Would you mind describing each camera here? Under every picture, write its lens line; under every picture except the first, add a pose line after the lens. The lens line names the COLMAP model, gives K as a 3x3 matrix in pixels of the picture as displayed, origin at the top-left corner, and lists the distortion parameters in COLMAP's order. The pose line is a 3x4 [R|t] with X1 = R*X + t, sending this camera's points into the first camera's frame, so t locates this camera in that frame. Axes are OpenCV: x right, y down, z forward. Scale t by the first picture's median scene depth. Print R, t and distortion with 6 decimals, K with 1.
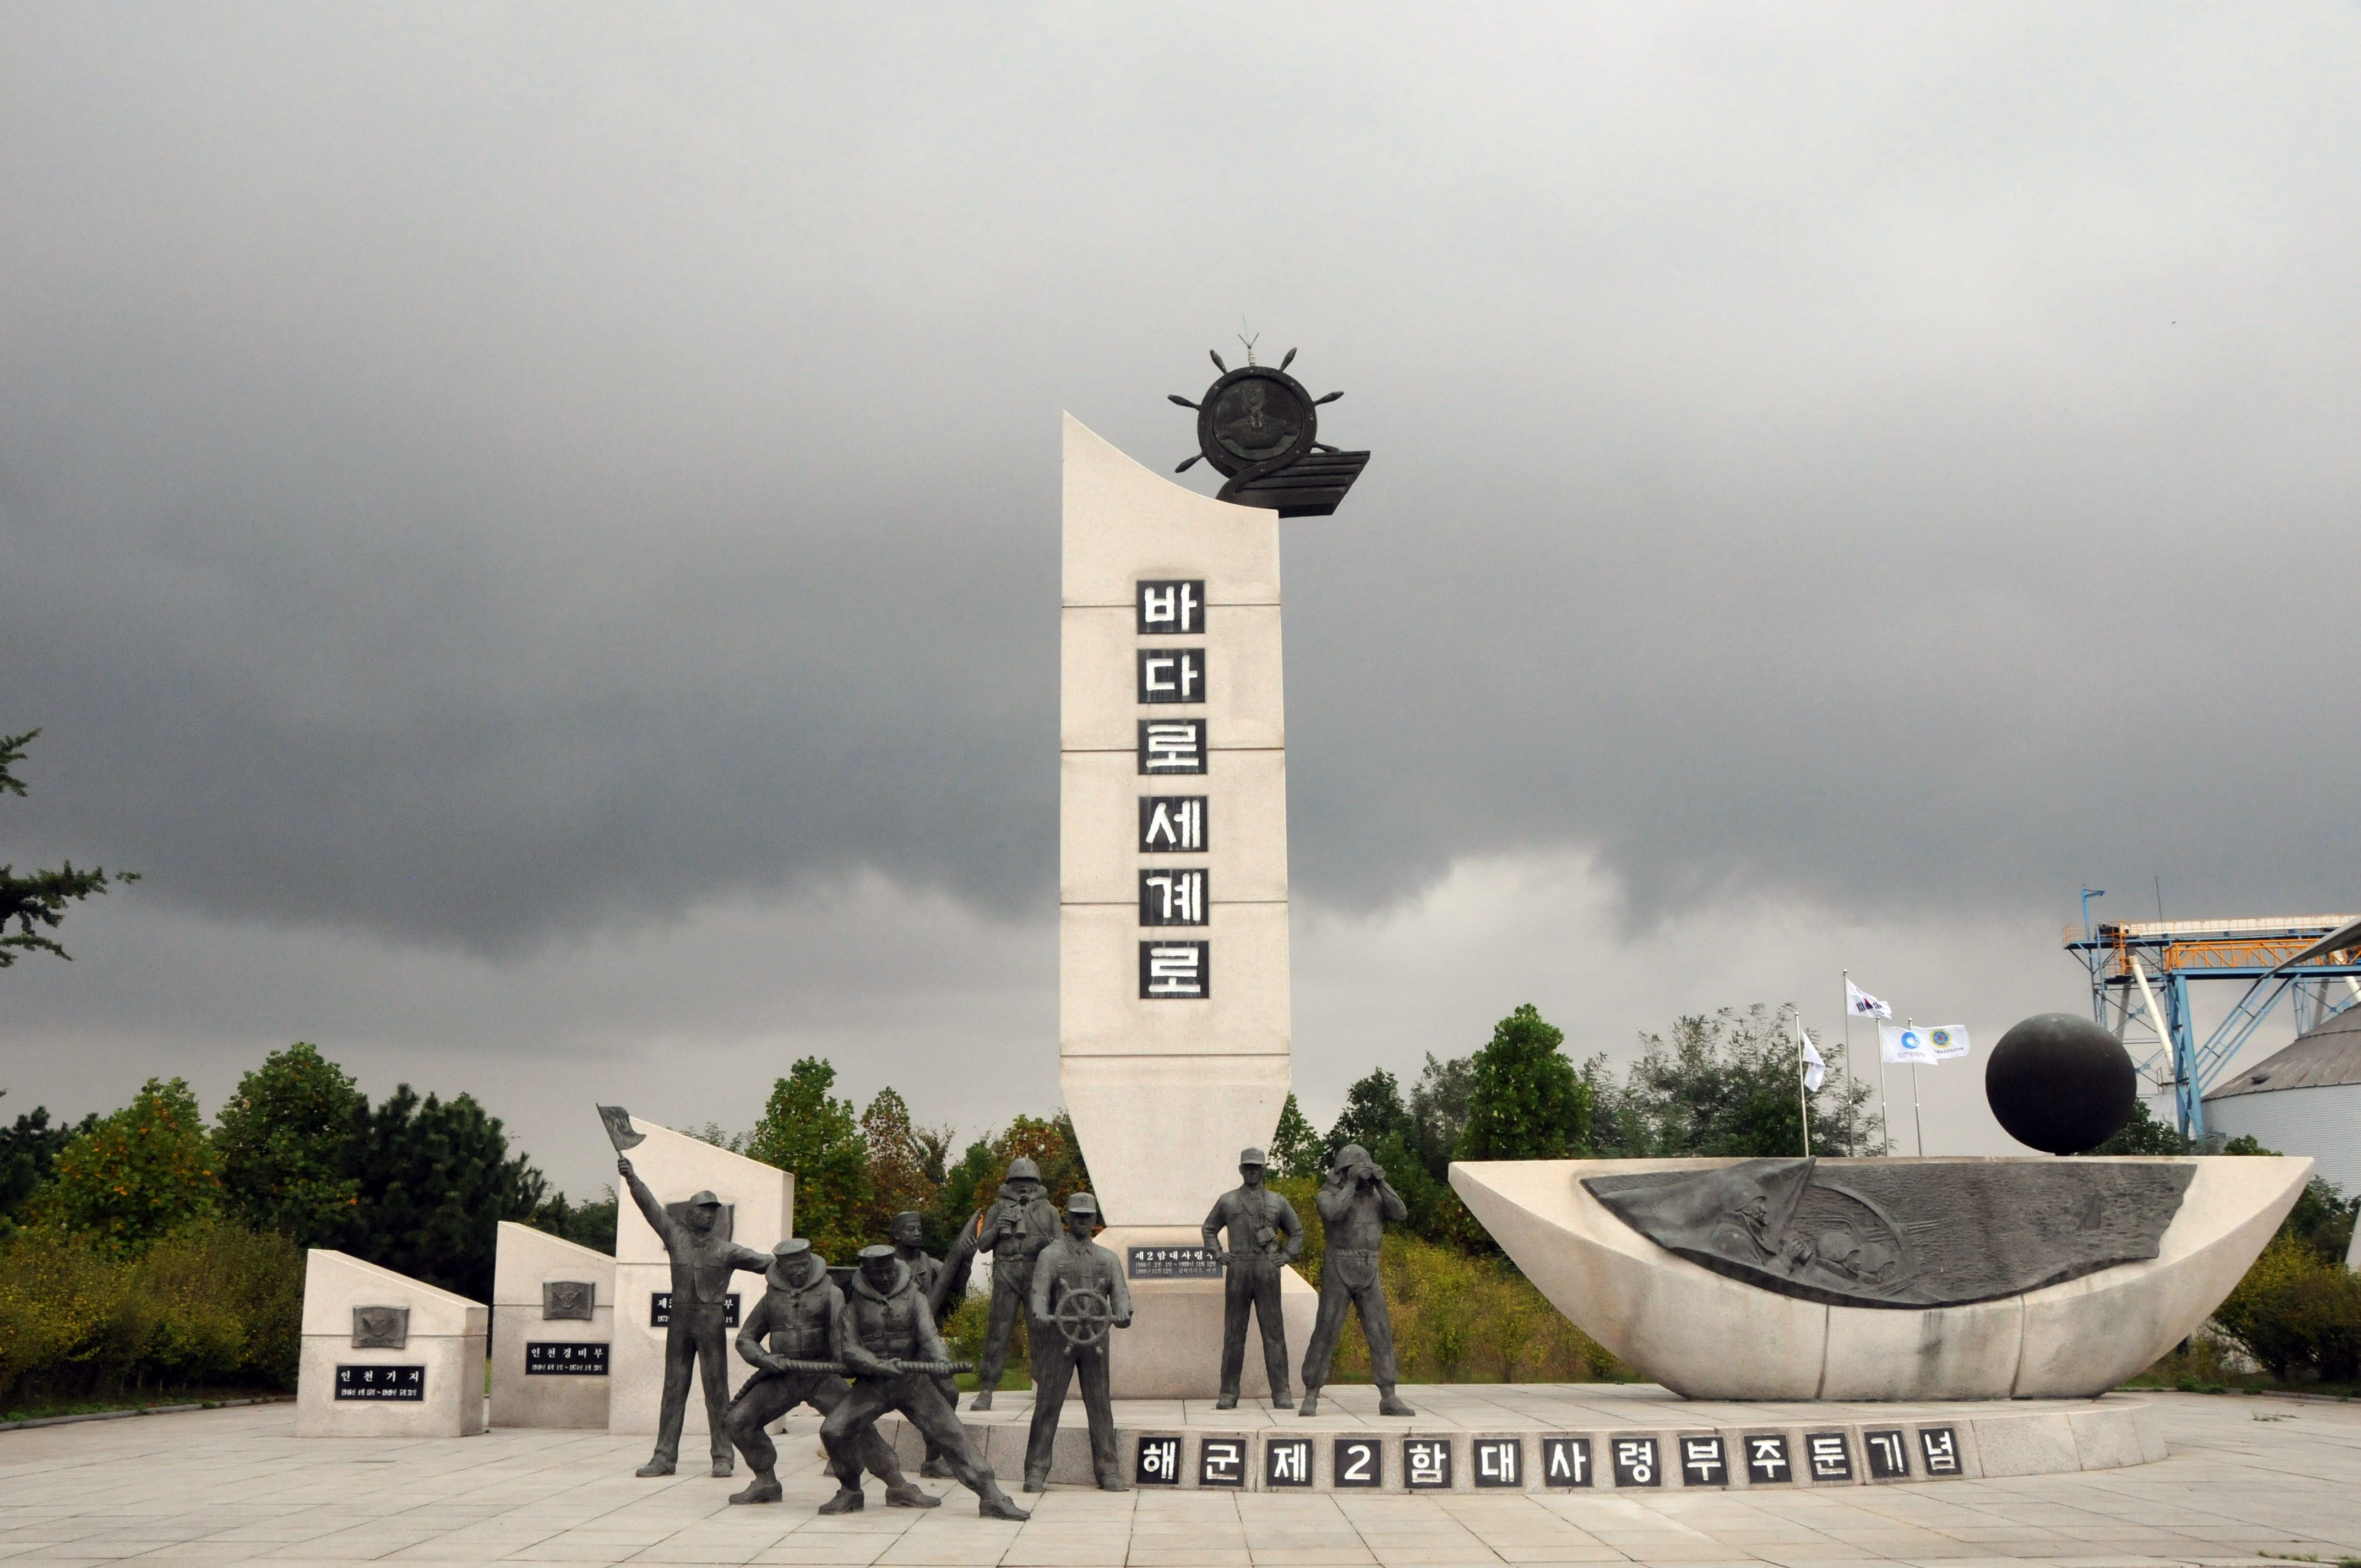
lens RADIAL K [[2046.1, 0, 1179.3], [0, 2046.1, 818.5], [0, 0, 1]] dist [-0.108150, 0.126153]
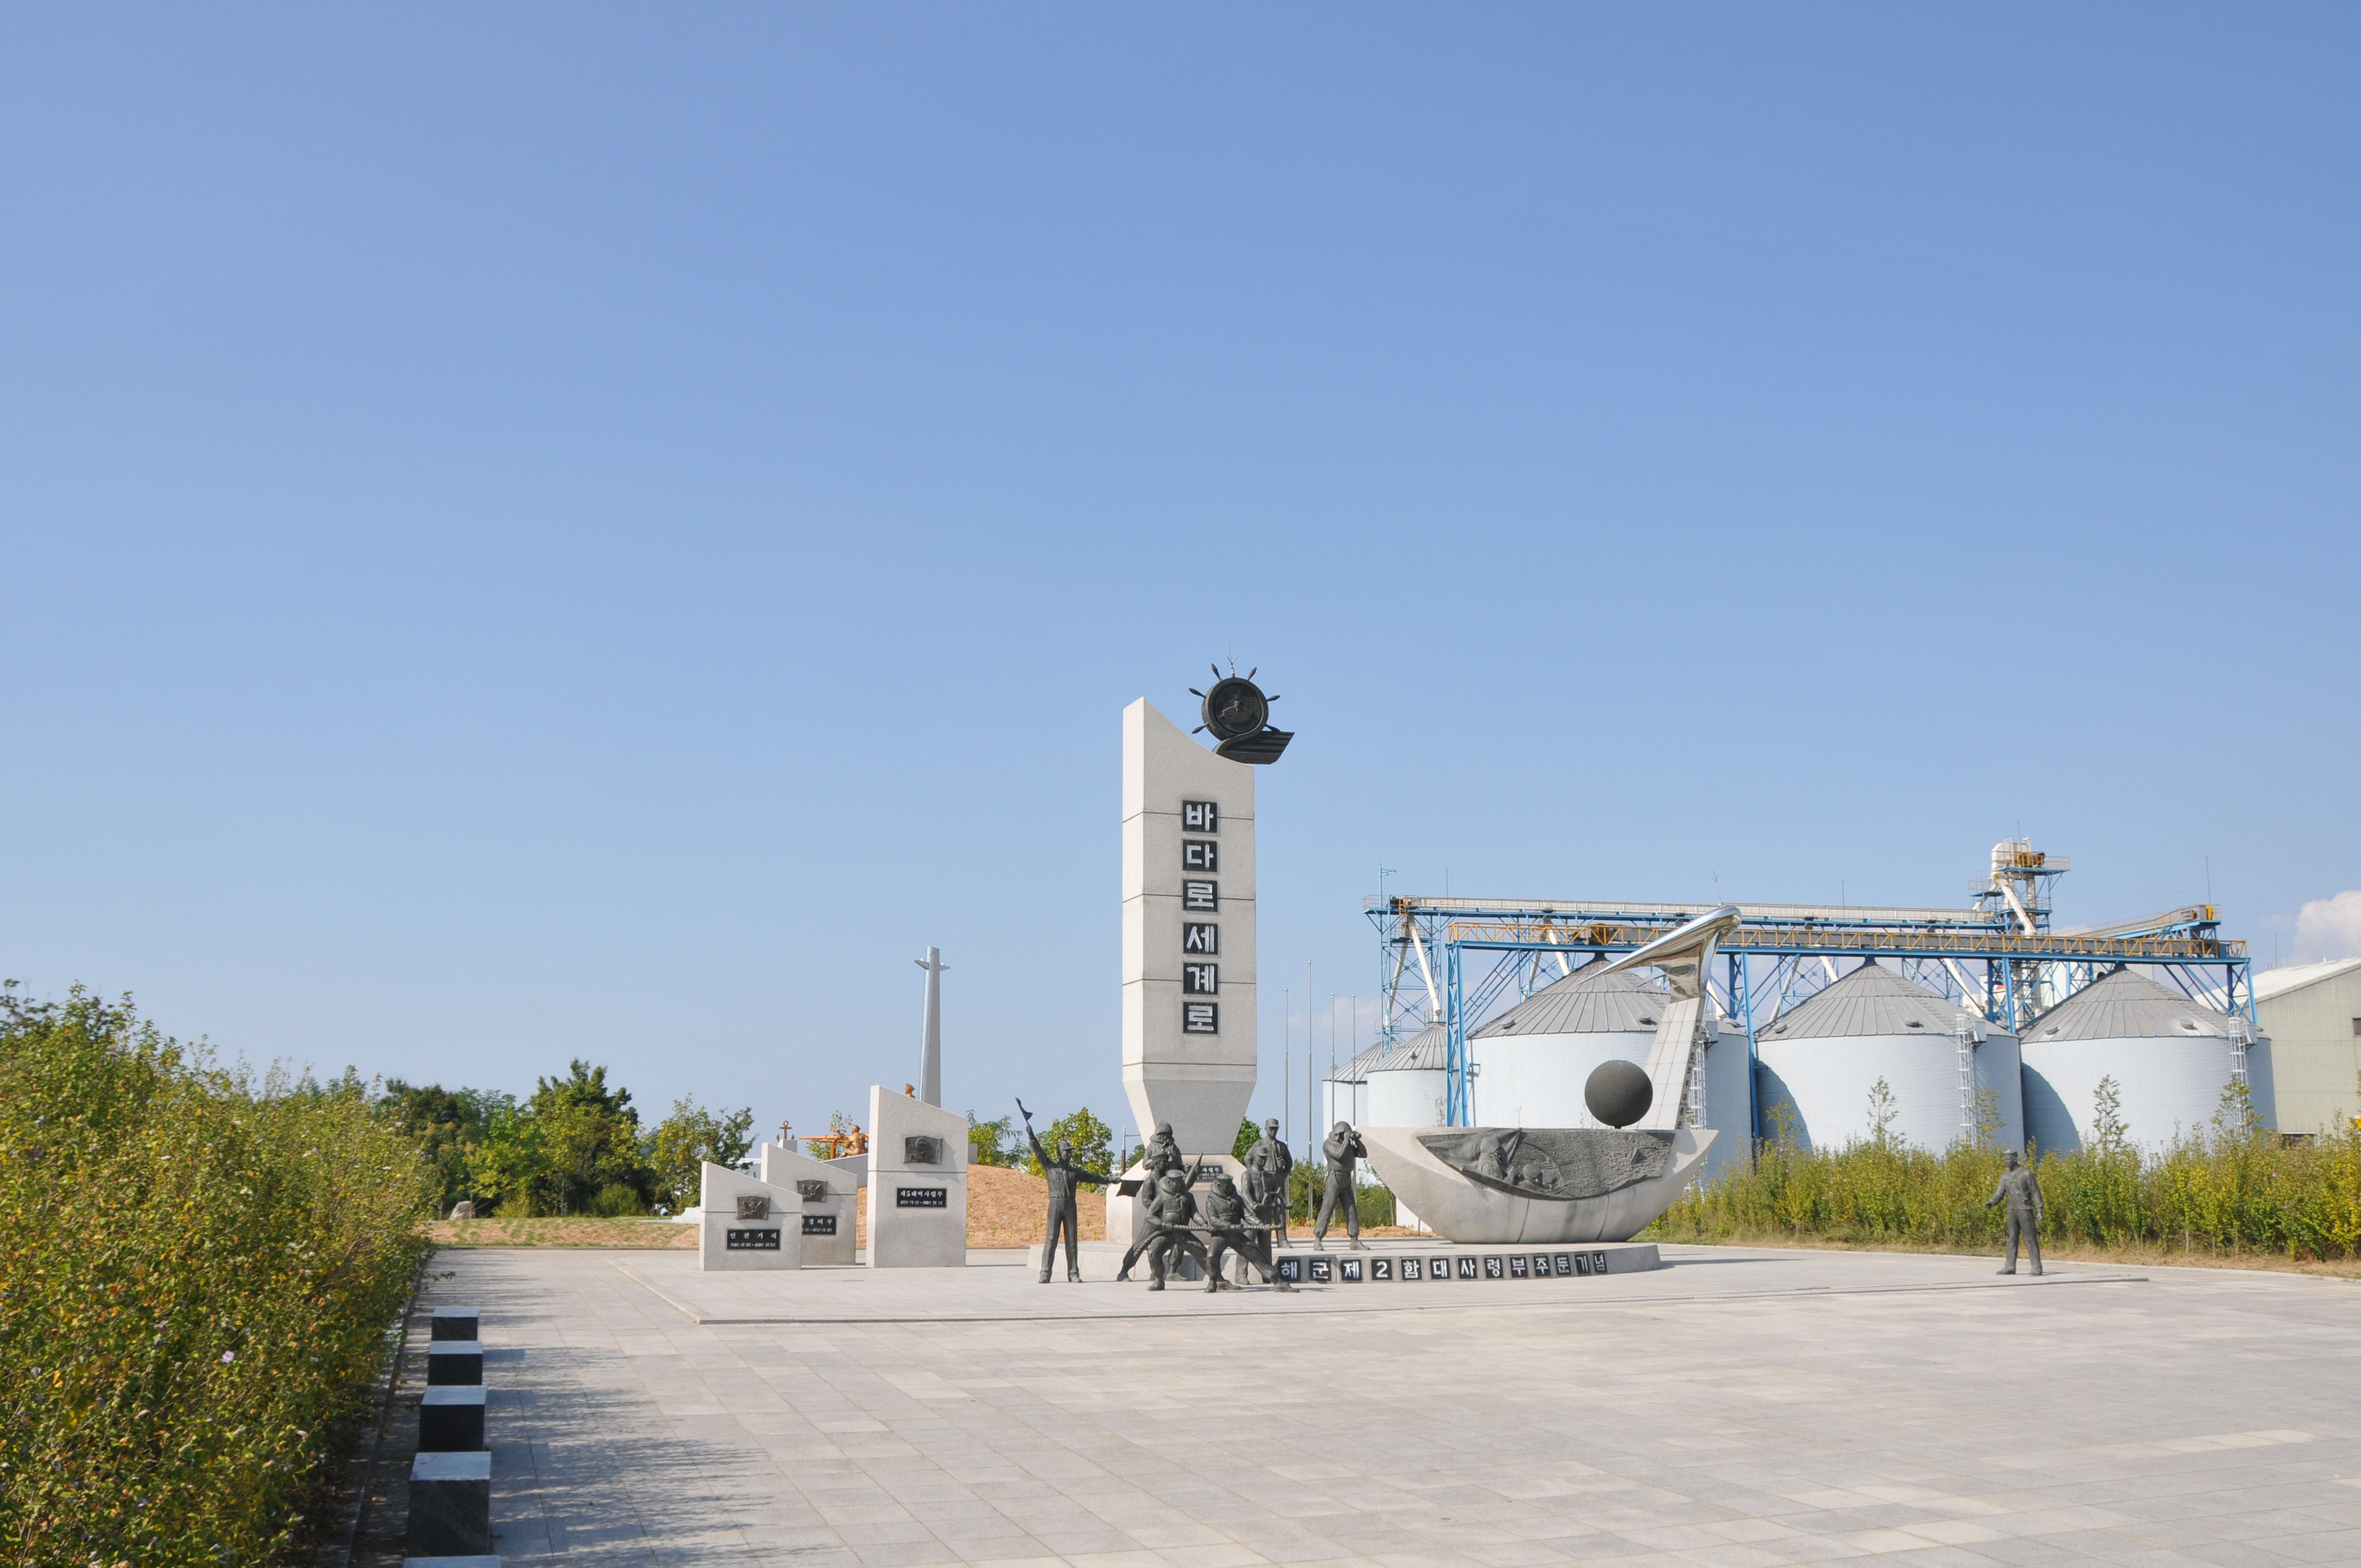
lens RADIAL K [[1873.3, 0, 1182.9], [0, 1873.3, 835.3], [0, 0, 1]] dist [-0.122916, 0.002378]
pose [[0.936182, 0.069701, 0.344536, -0.618481], [-0.088430, 0.995322, 0.038925, -0.157146], [-0.340211, -0.066908, 0.937966, -0.586568]]
